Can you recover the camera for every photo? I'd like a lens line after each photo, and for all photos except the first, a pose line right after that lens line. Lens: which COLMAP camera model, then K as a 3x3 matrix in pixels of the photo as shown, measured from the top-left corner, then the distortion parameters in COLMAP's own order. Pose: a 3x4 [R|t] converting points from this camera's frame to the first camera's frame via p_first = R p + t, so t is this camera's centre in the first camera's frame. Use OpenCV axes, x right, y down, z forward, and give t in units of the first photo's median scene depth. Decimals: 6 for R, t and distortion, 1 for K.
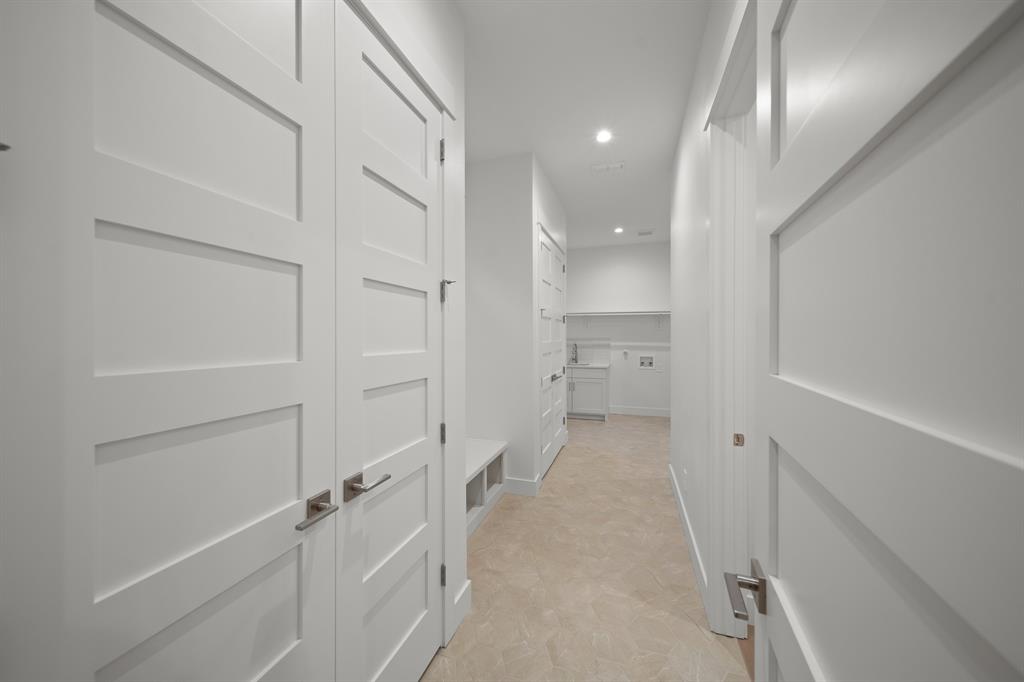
lens RADIAL K [[360.1, 0, 511.9], [0, 360.1, 335.4], [0, 0, 1]] dist [0.000901, -0.000417]
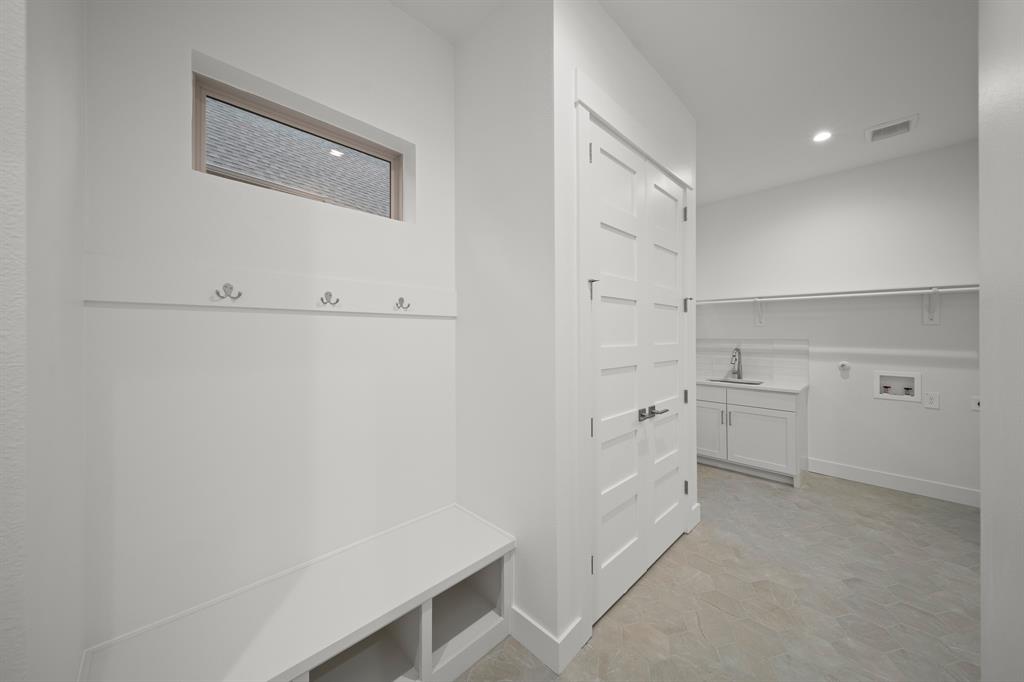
lens RADIAL K [[357.6, 0, 513.3], [0, 357.6, 330.1], [0, 0, 1]] dist [0.005856, -0.000129]
pose [[0.890604, 0.001848, -0.454775, 0.122741], [-0.006241, 0.999947, -0.008159, 0.000564], [0.454736, 0.010105, 0.890569, 0.298735]]
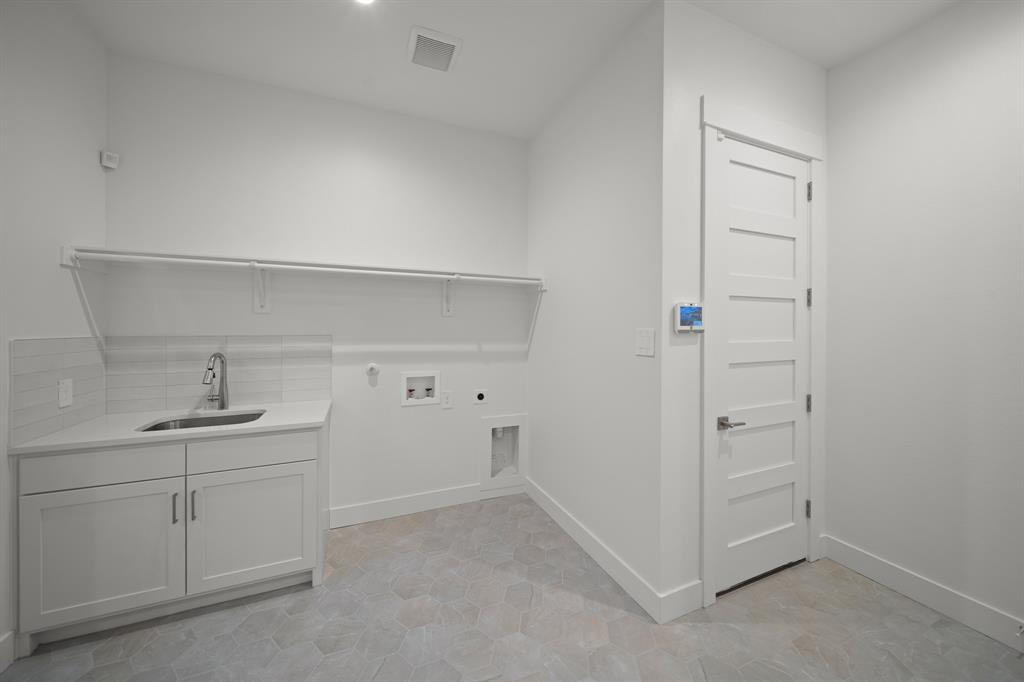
lens RADIAL K [[360.1, 0, 511.9], [0, 360.1, 335.4], [0, 0, 1]] dist [0.000901, -0.000417]
pose [[0.748489, 0.000812, 0.663147, 0.171971], [0.000483, 0.999998, -0.001769, 0.010001], [-0.663147, 0.001644, 0.748487, 0.623205]]
